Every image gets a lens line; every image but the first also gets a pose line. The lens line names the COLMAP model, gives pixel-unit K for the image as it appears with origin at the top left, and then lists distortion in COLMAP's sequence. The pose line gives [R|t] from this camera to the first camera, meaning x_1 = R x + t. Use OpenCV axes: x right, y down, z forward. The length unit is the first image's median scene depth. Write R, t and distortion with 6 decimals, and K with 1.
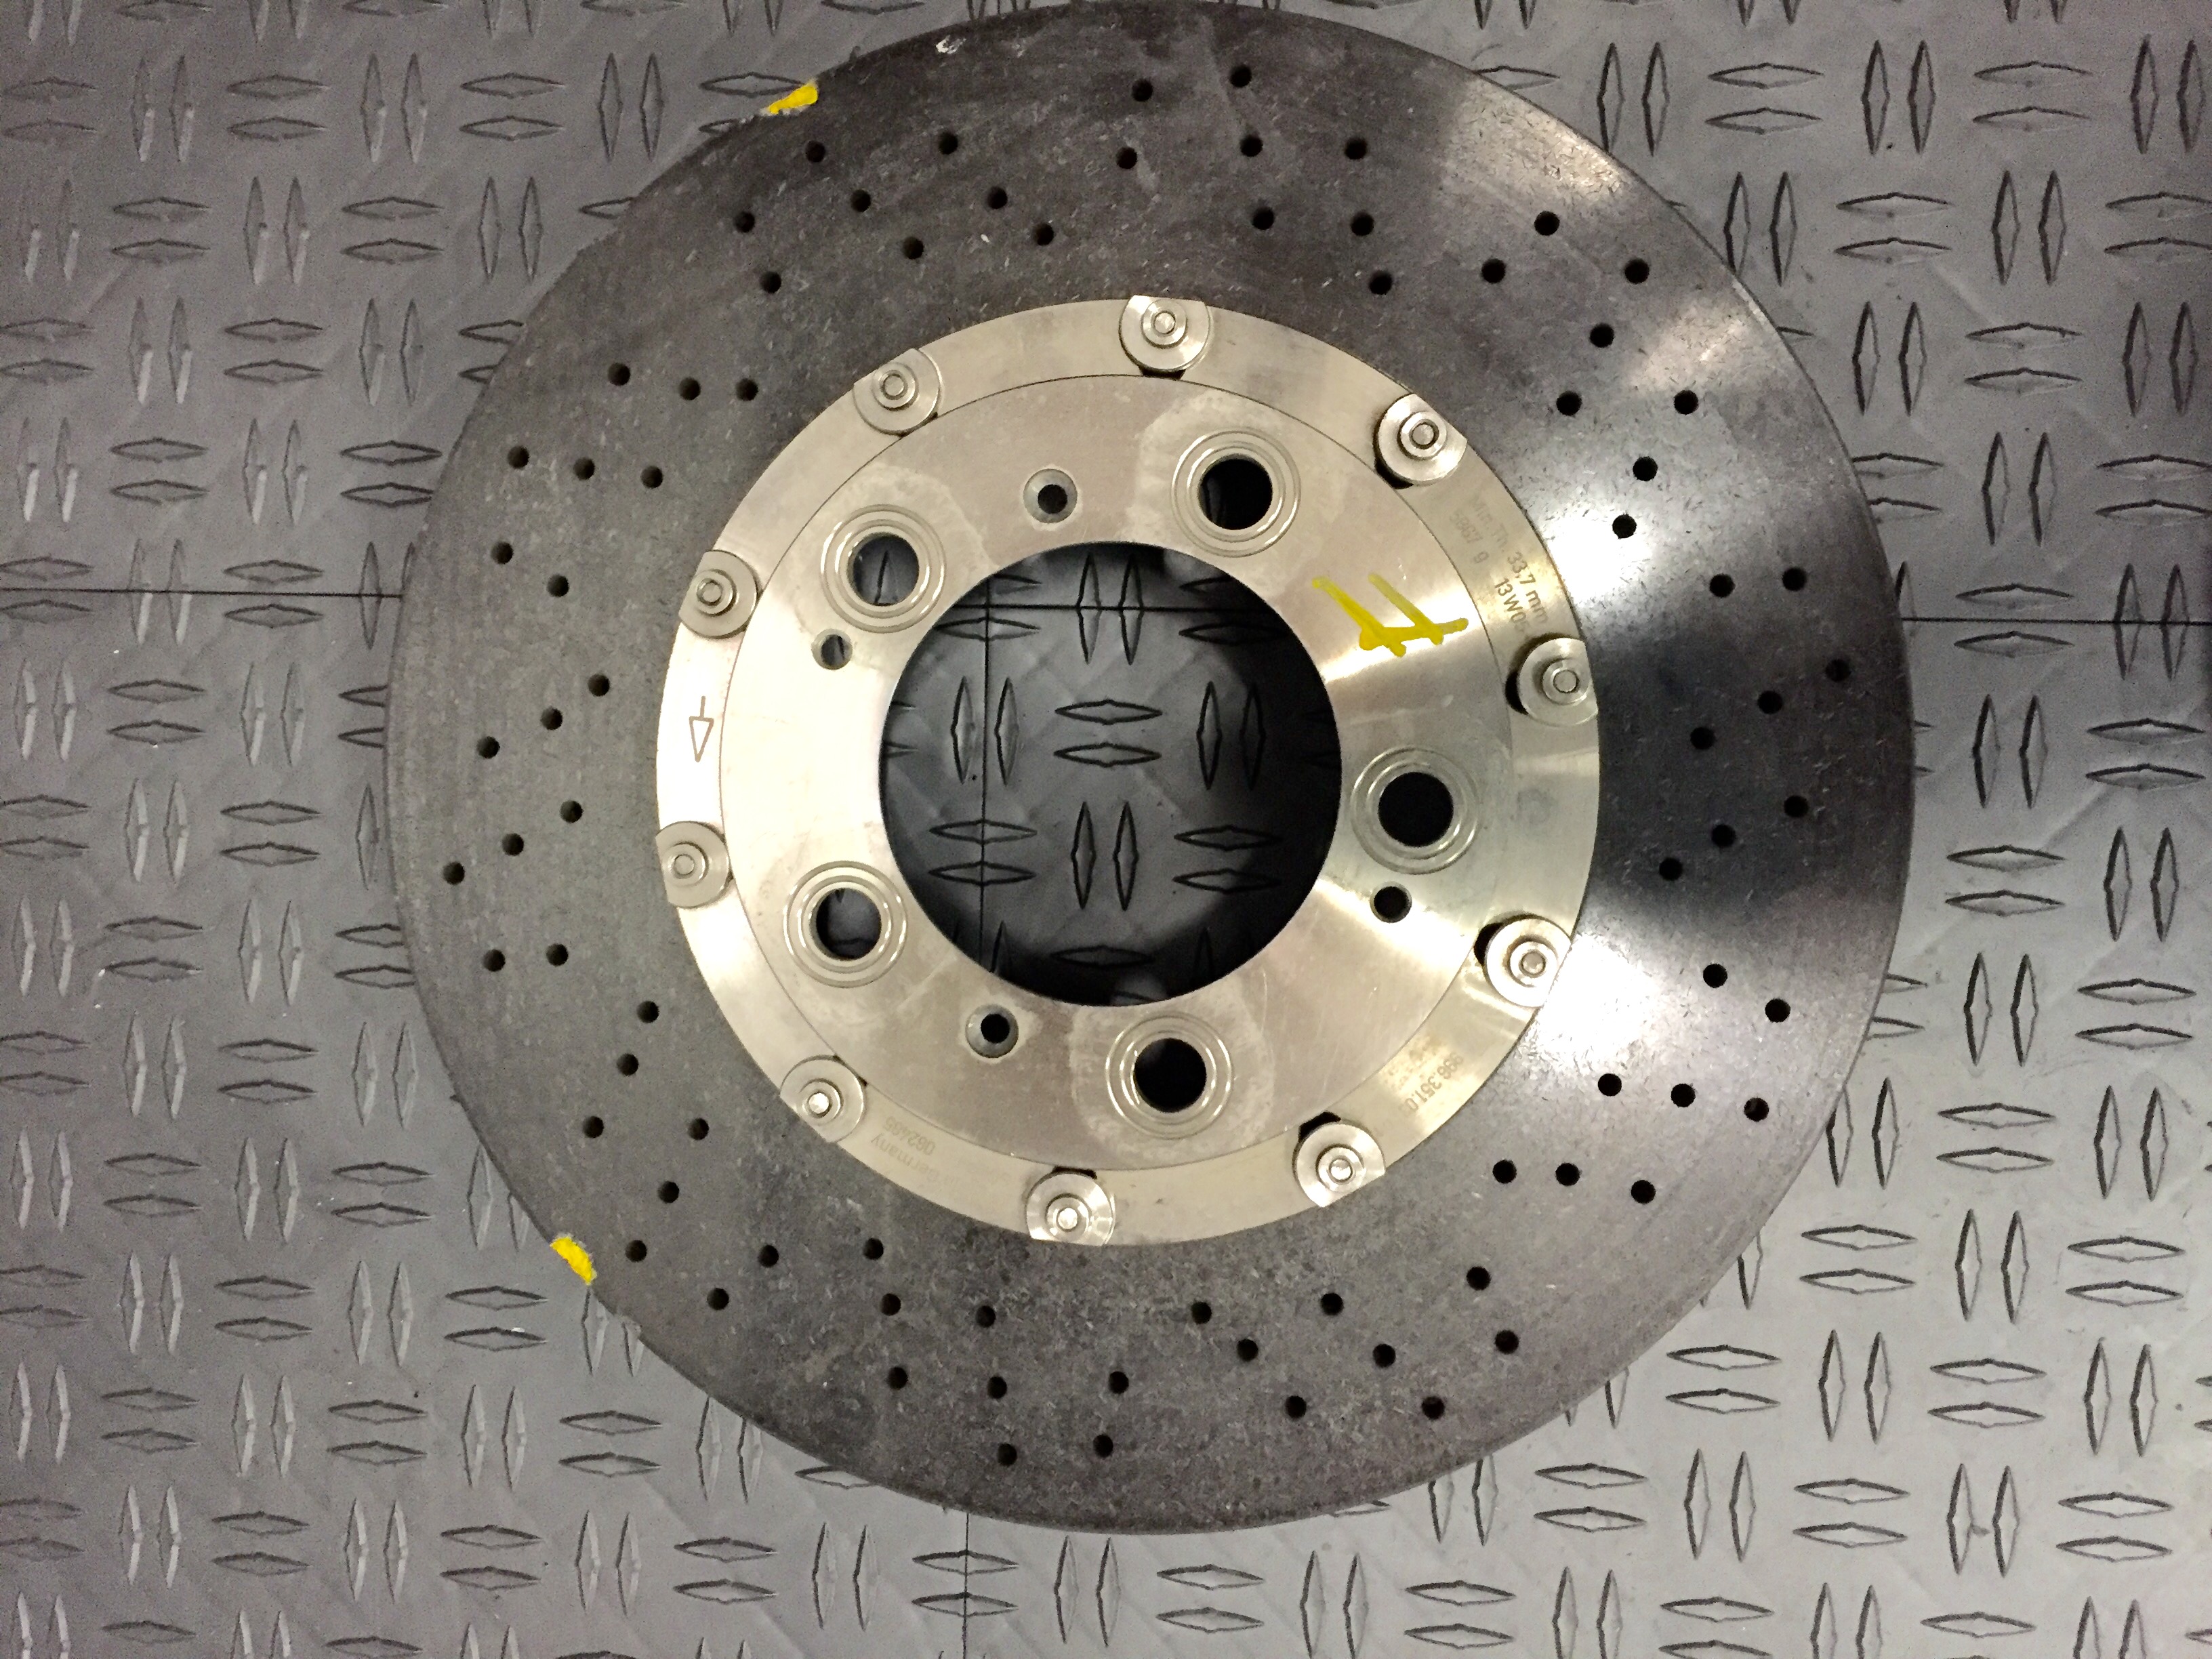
lens RADIAL K [[1927.3, 0, 1107.1], [0, 1927.3, 826.6], [0, 0, 1]] dist [0.089650, -0.140391]
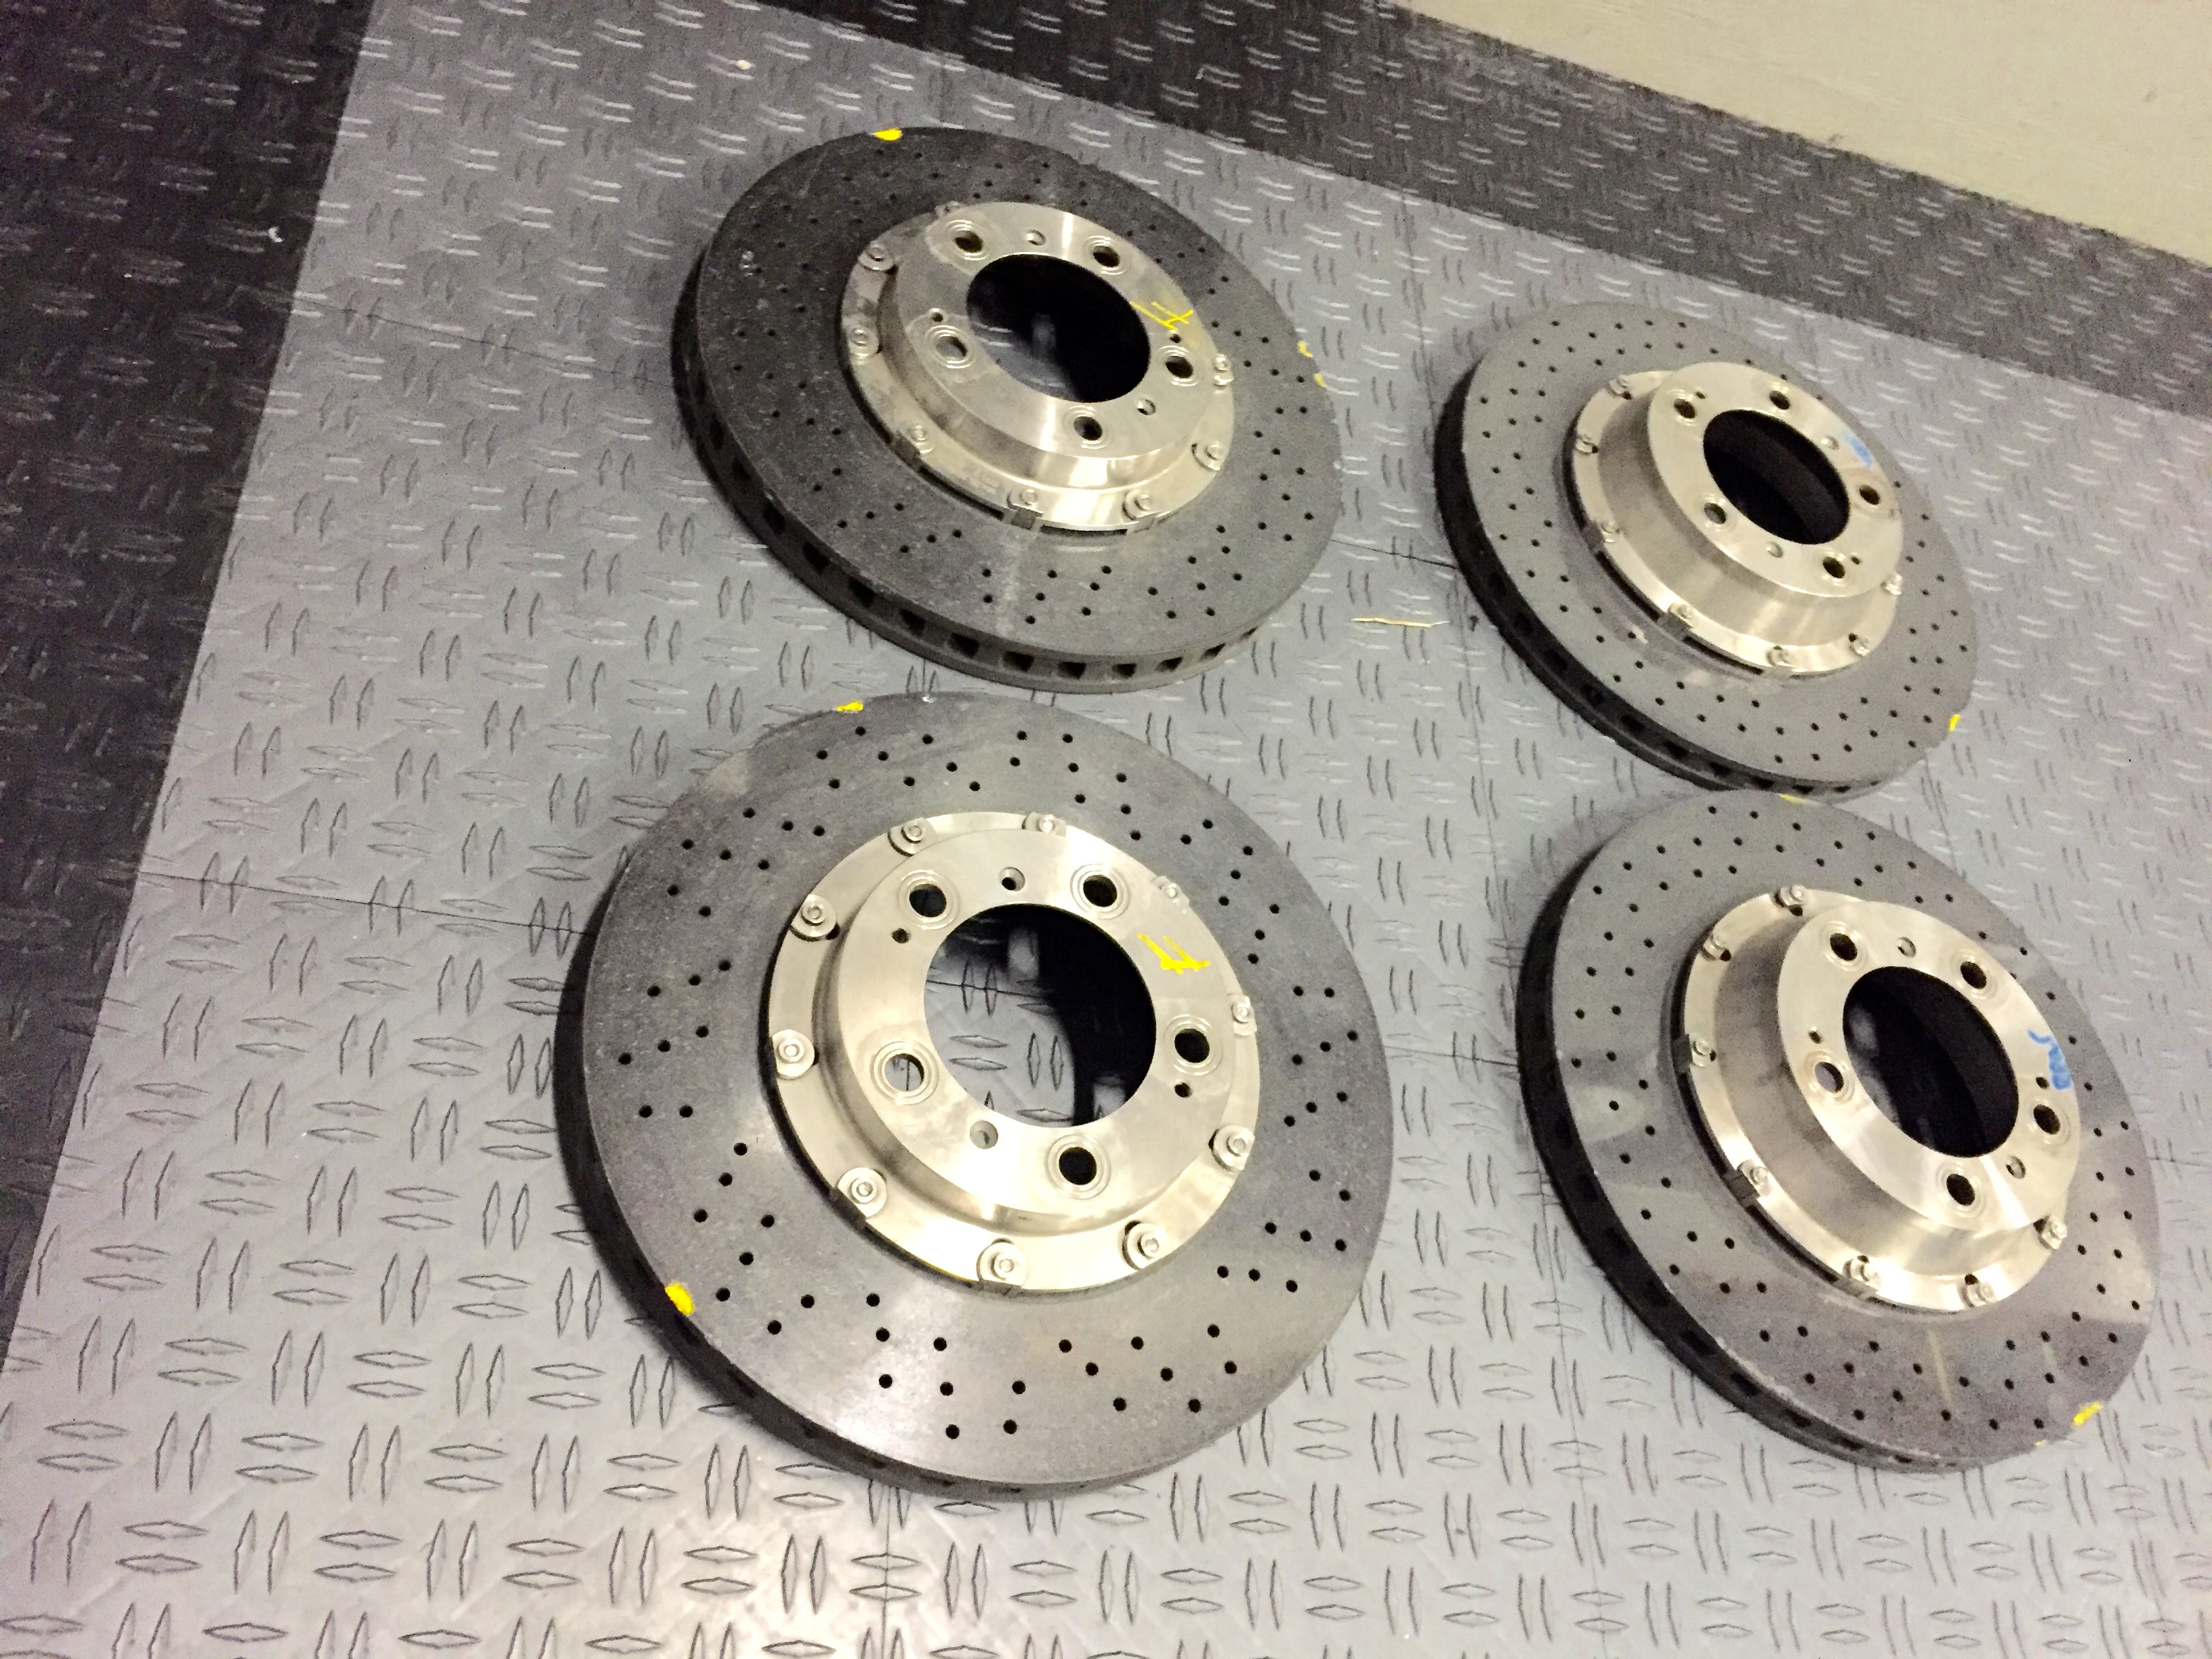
lens RADIAL K [[1927.3, 0, 1107.1], [0, 1927.3, 826.6], [0, 0, 1]] dist [0.089650, -0.140391]
pose [[0.909000, 0.180566, 0.375654, -0.630326], [0.042281, 0.856690, -0.514095, 0.729142], [-0.414647, 0.483195, 0.771097, -0.529617]]
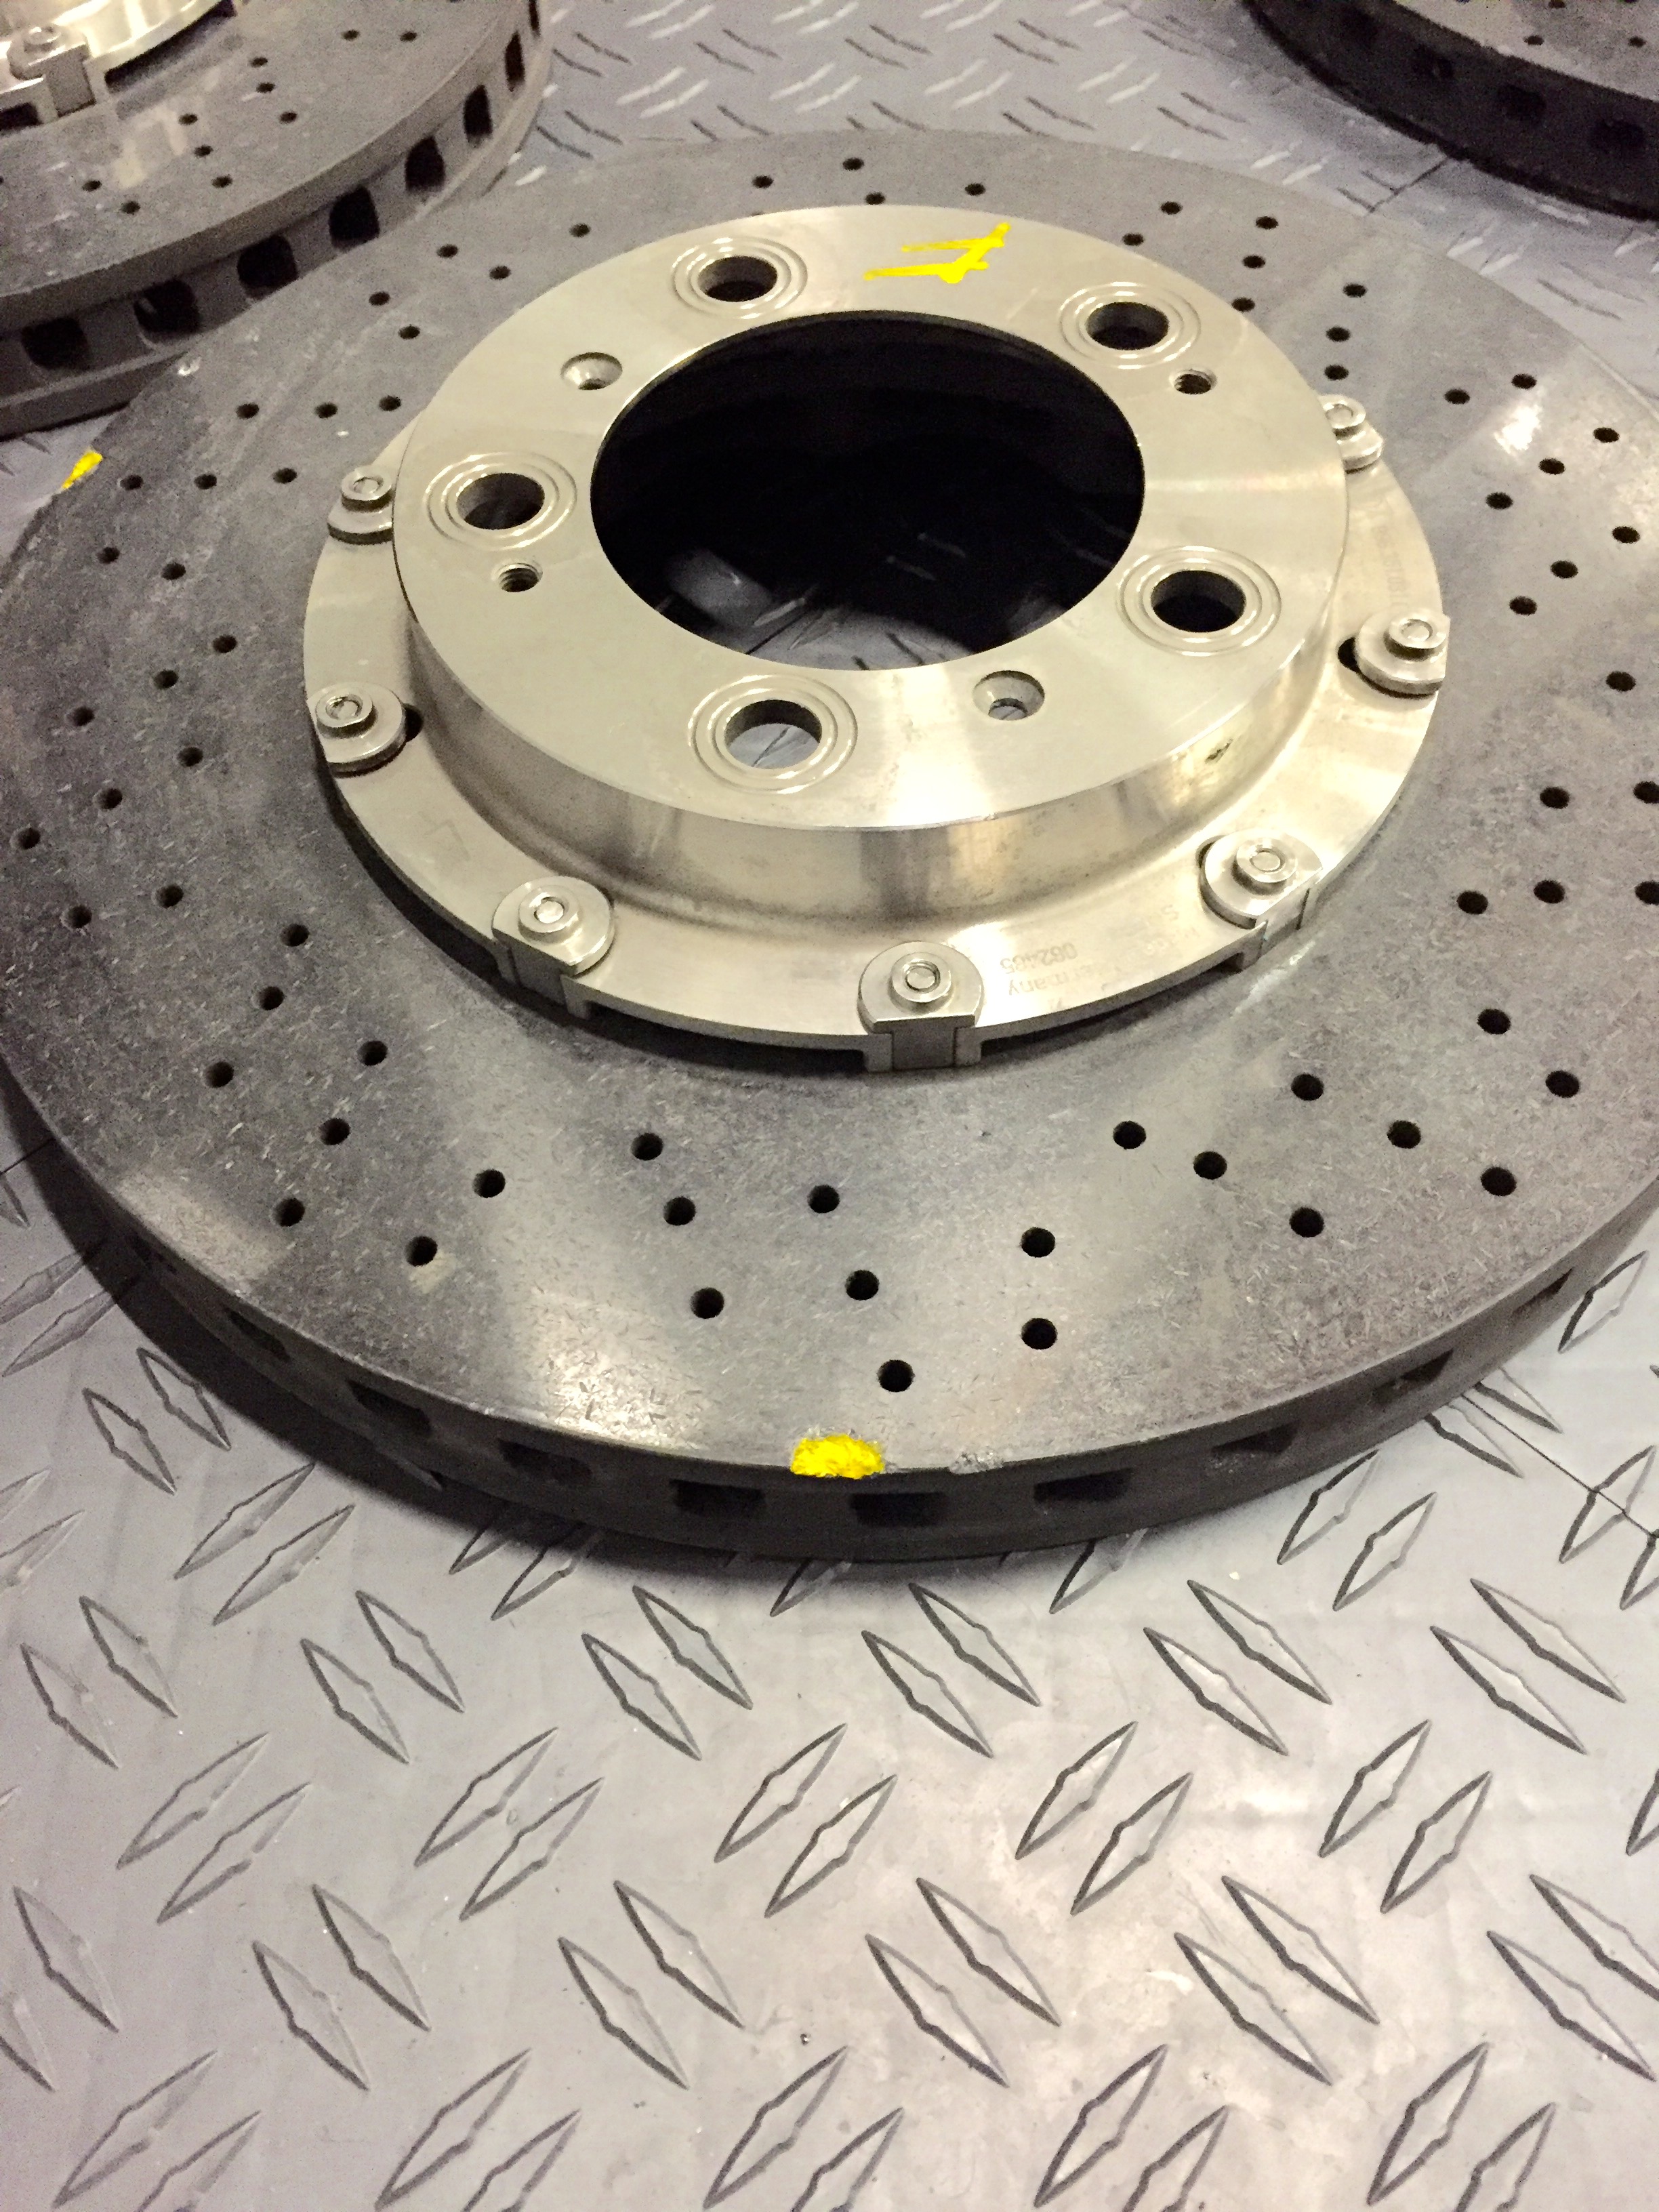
lens RADIAL K [[1927.3, 0, 826.2], [0, 1927.3, 1104.3], [0, 0, 1]] dist [0.089650, -0.140391]
pose [[0.690570, -0.558282, 0.459819, -0.505914], [0.723121, 0.545633, -0.423534, 0.427464], [-0.014441, 0.624985, 0.780503, 0.471306]]
